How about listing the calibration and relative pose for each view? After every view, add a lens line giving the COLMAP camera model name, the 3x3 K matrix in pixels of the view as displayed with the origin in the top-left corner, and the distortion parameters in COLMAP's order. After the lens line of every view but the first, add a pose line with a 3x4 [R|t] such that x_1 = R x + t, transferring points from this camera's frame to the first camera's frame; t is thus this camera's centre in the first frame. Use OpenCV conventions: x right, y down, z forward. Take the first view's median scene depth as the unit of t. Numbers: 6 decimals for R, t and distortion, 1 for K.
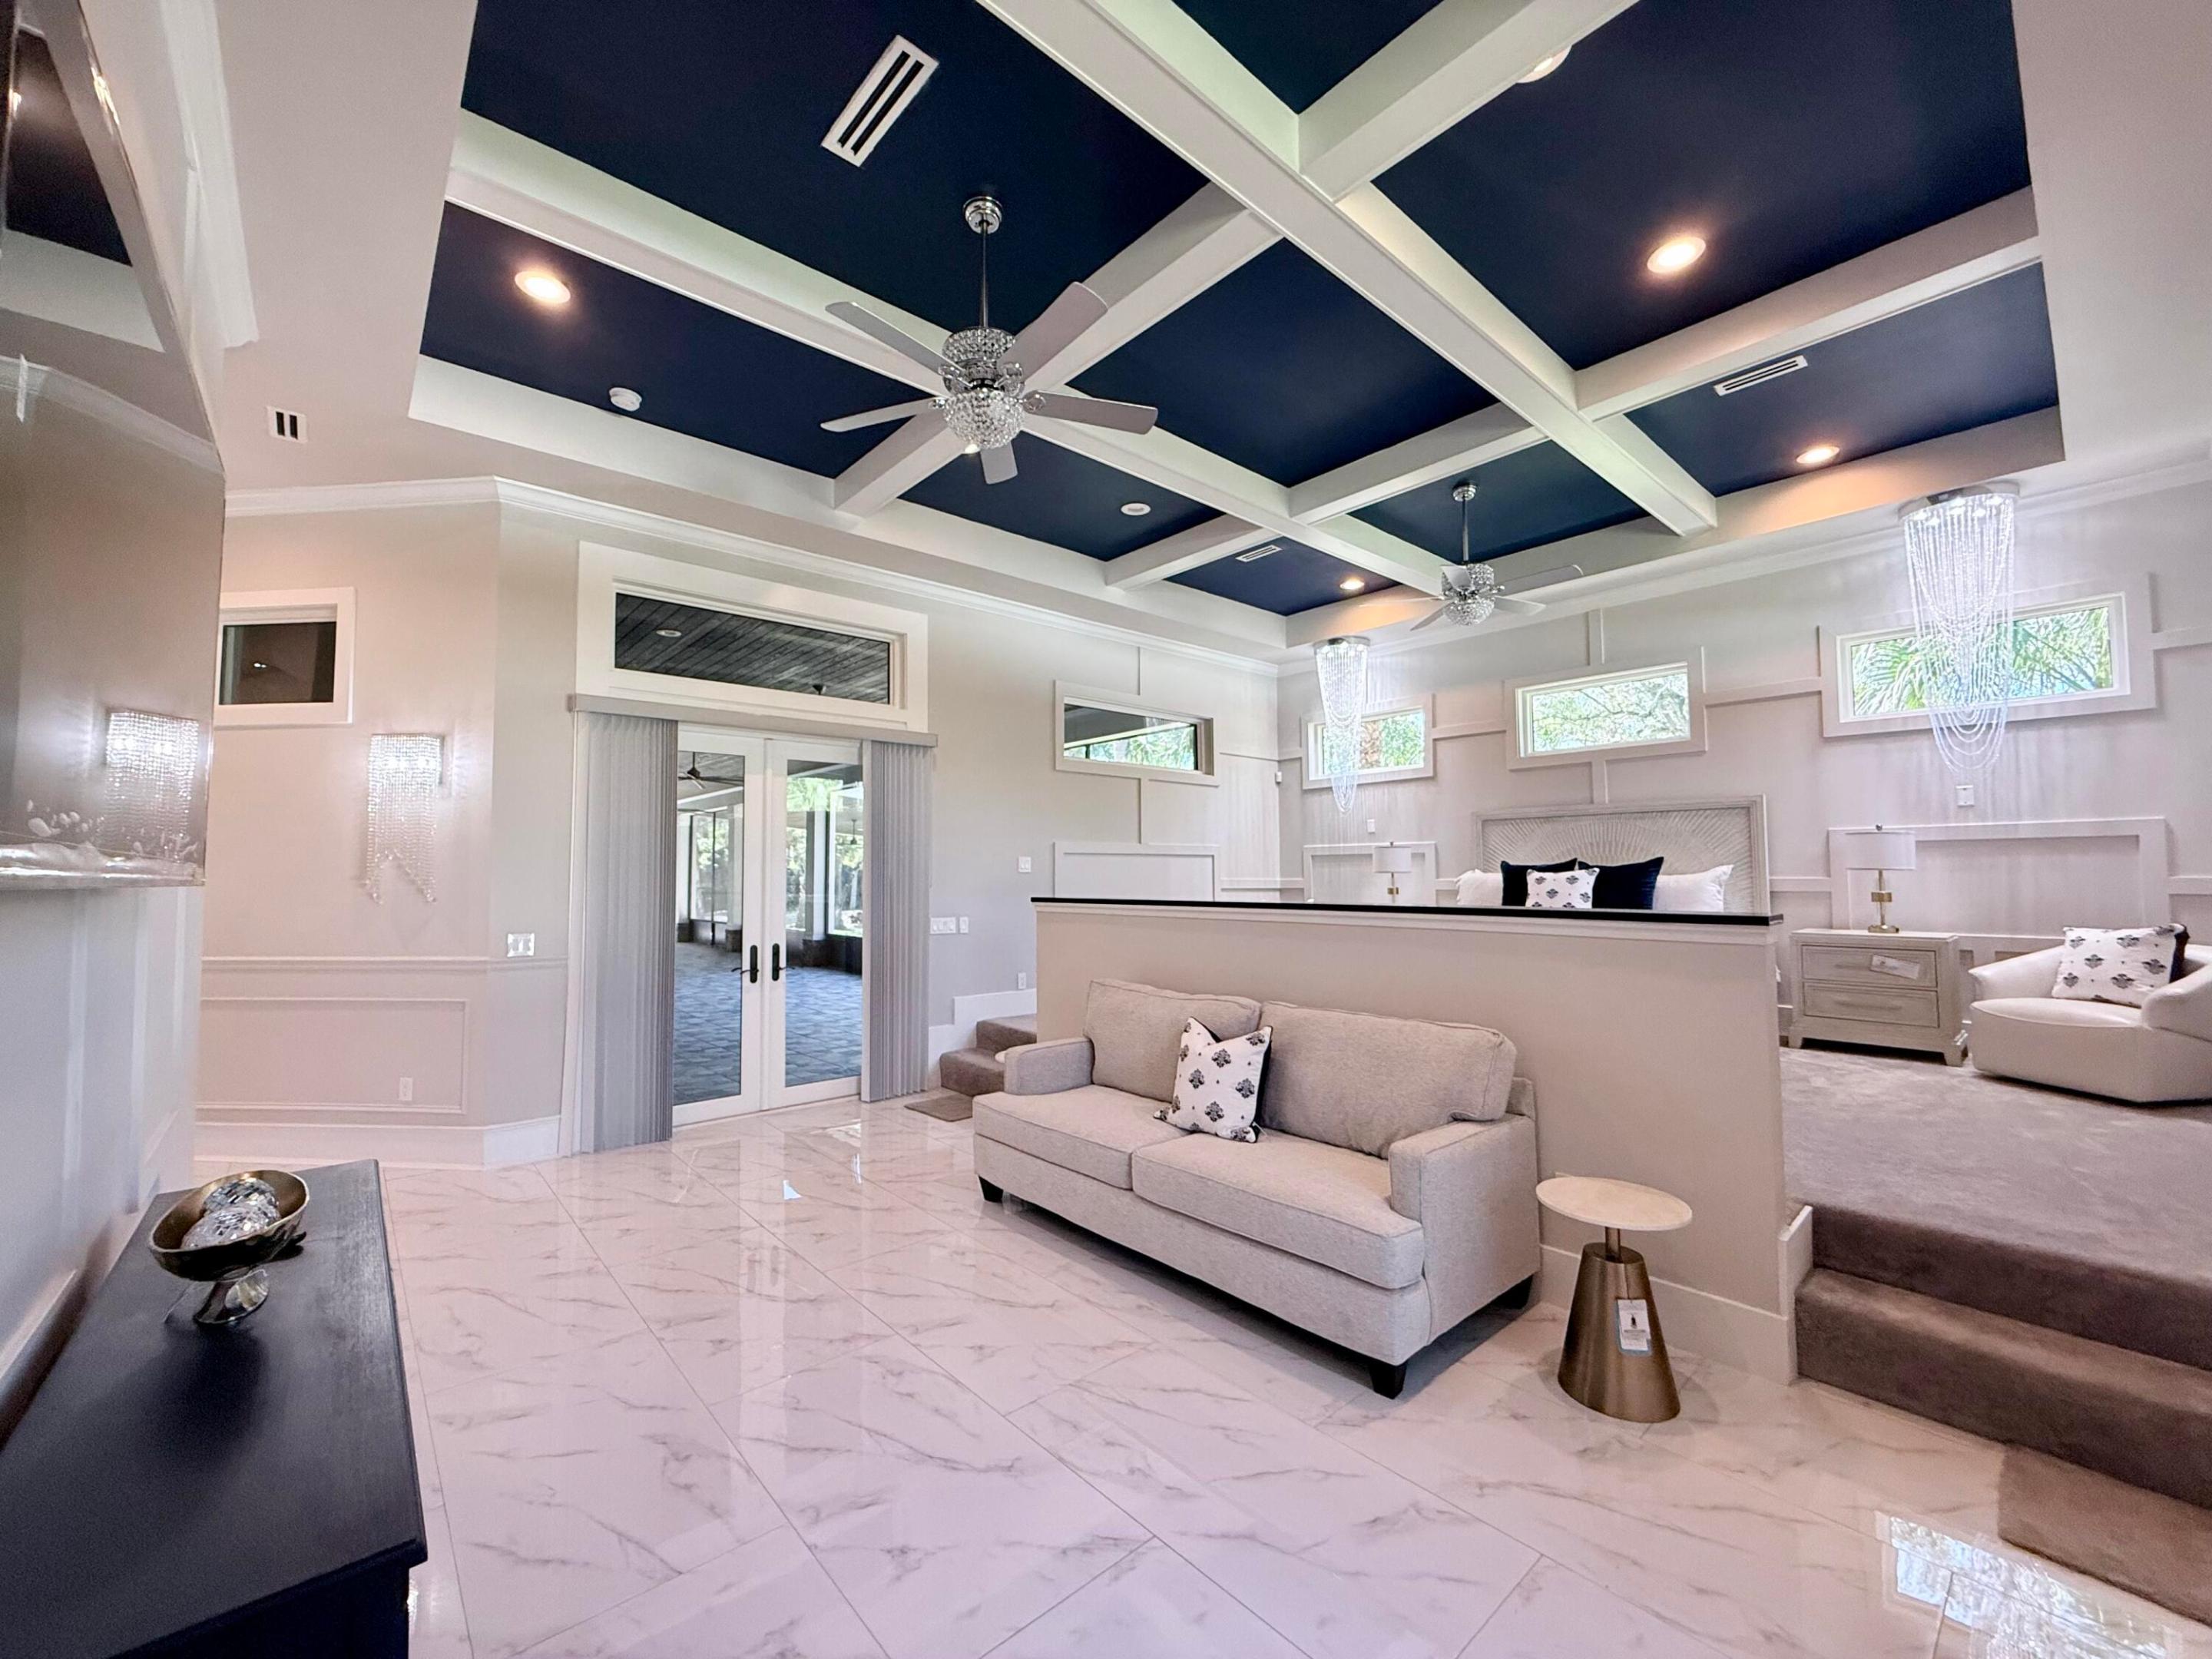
lens RADIAL K [[882.2, 0, 1097.2], [0, 882.2, 834.2], [0, 0, 1]] dist [-0.000482, 0.000106]
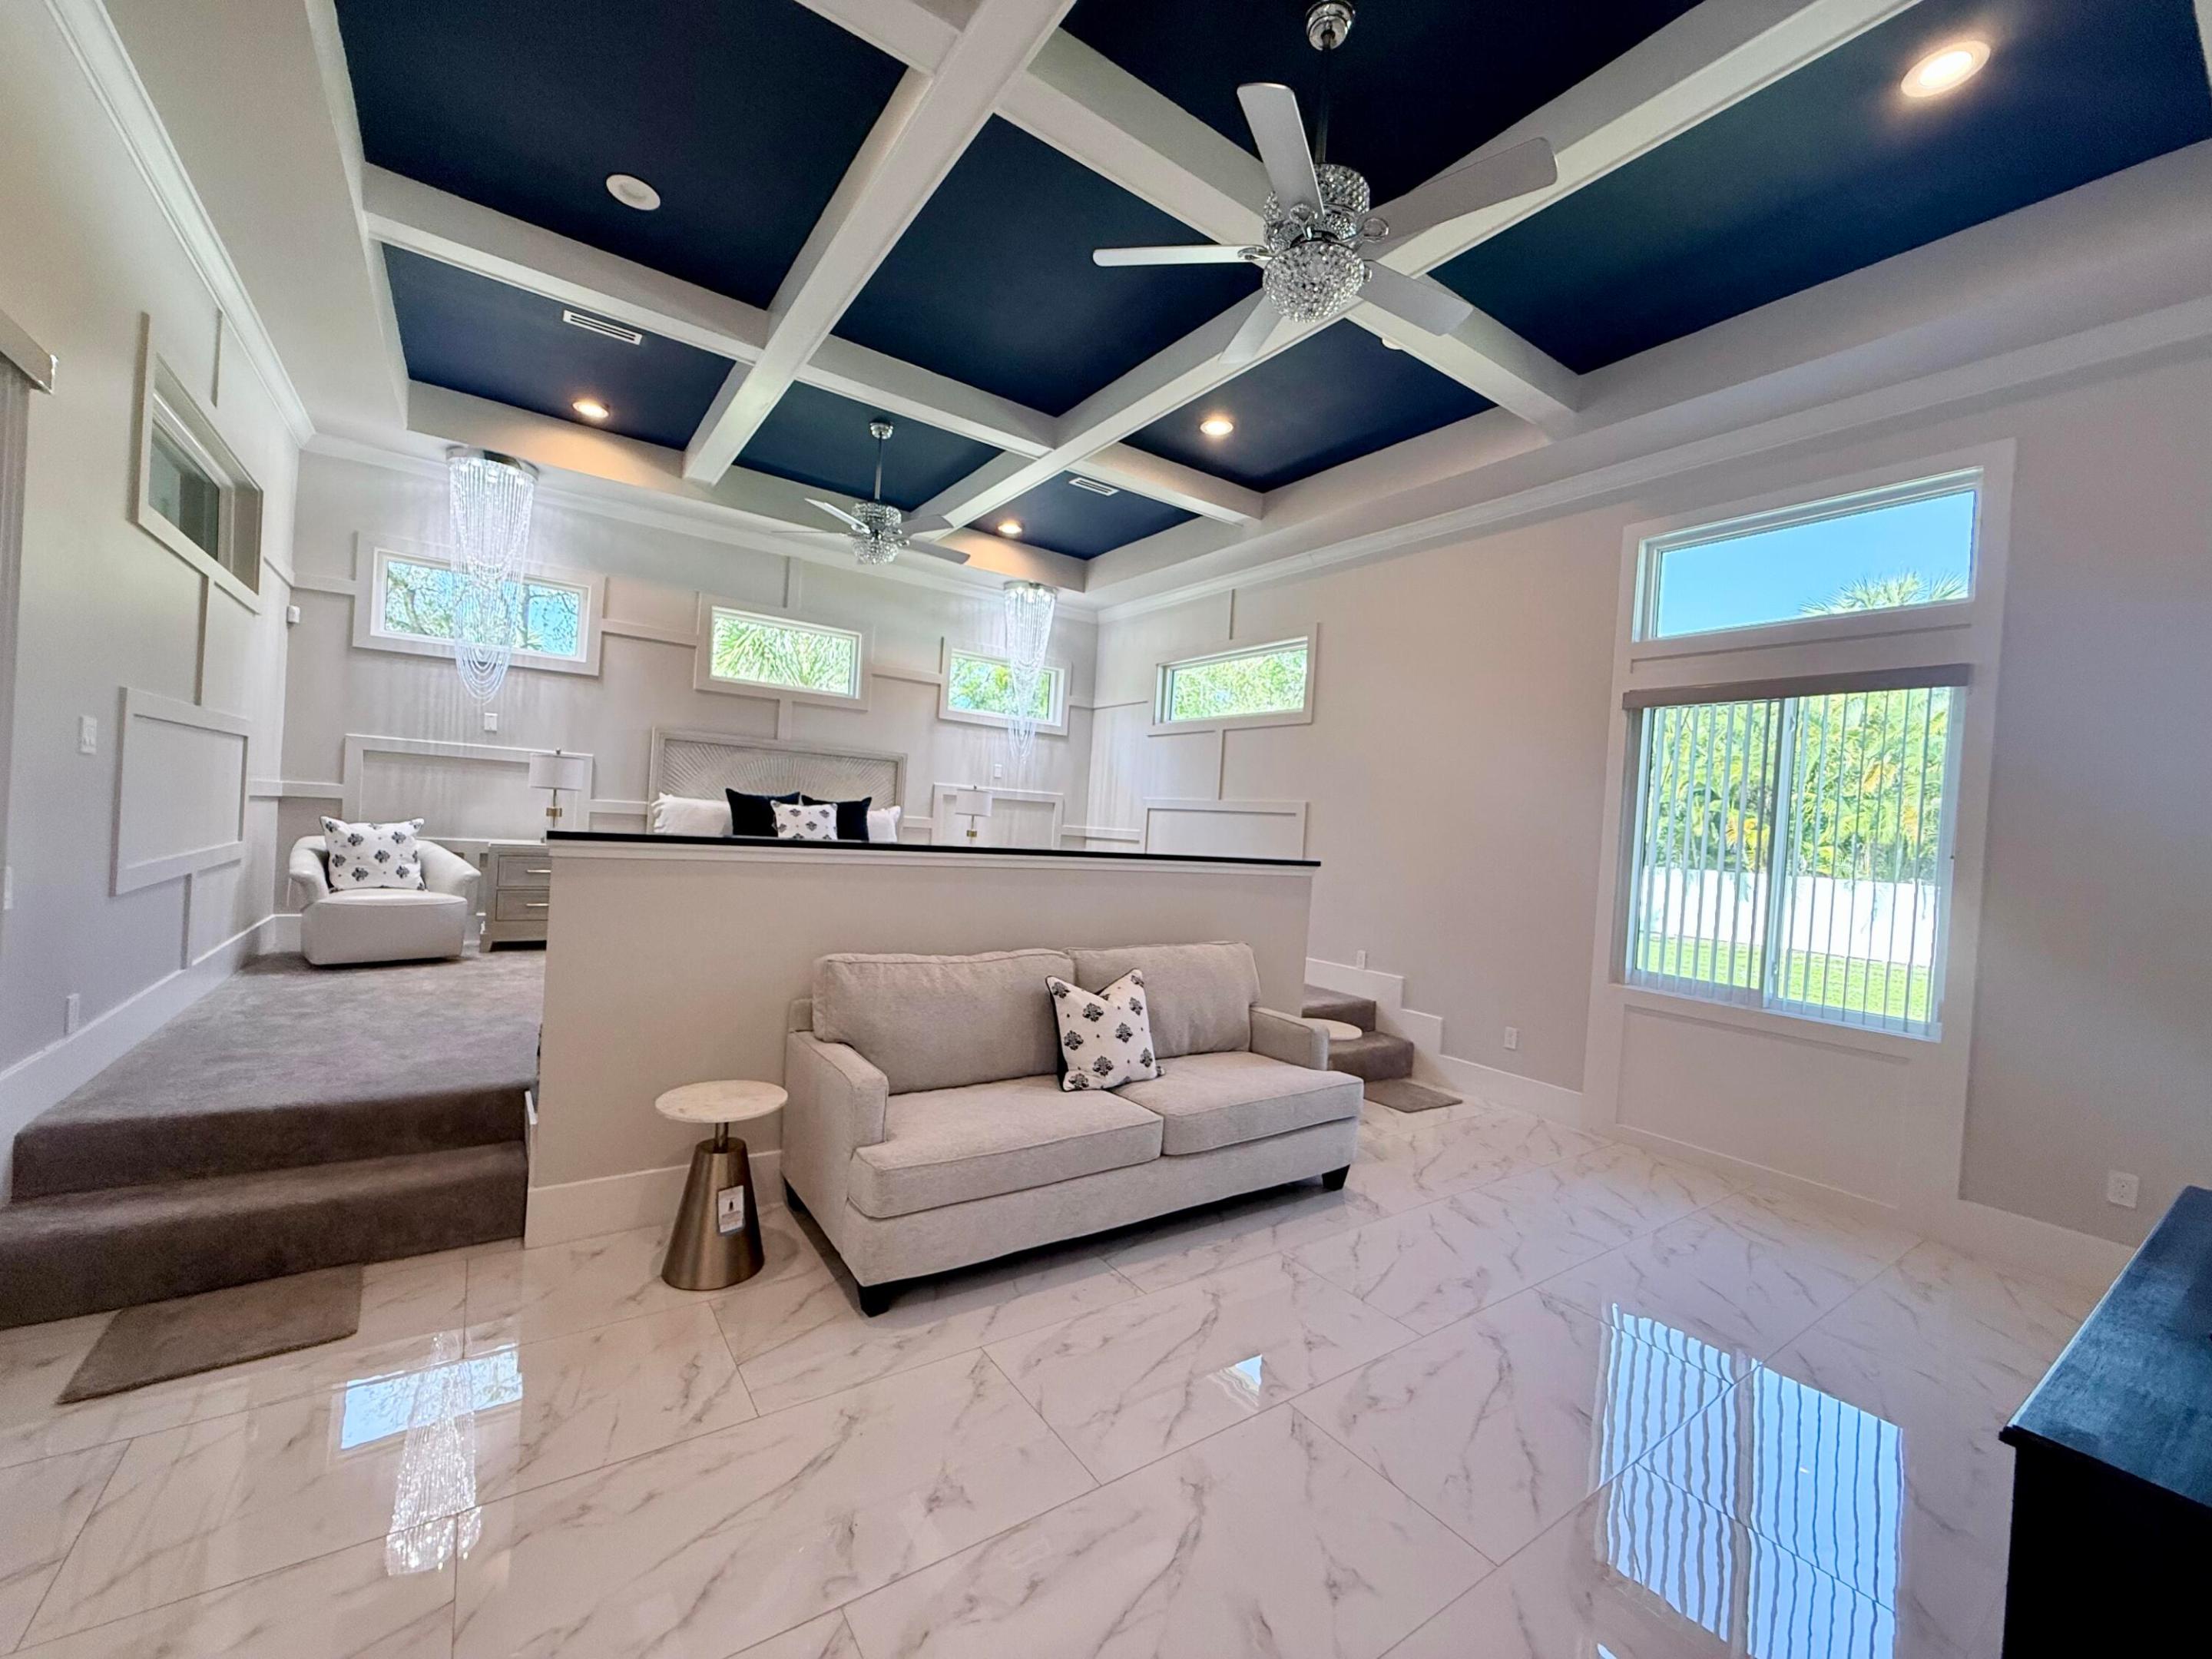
lens RADIAL K [[882.2, 0, 1097.2], [0, 882.2, 834.2], [0, 0, 1]] dist [-0.000482, 0.000106]
pose [[0.109042, 0.000432, 0.994037, -0.524254], [-0.108880, 0.993988, 0.011512, 0.028963], [-0.988056, -0.109486, 0.108434, 0.569423]]
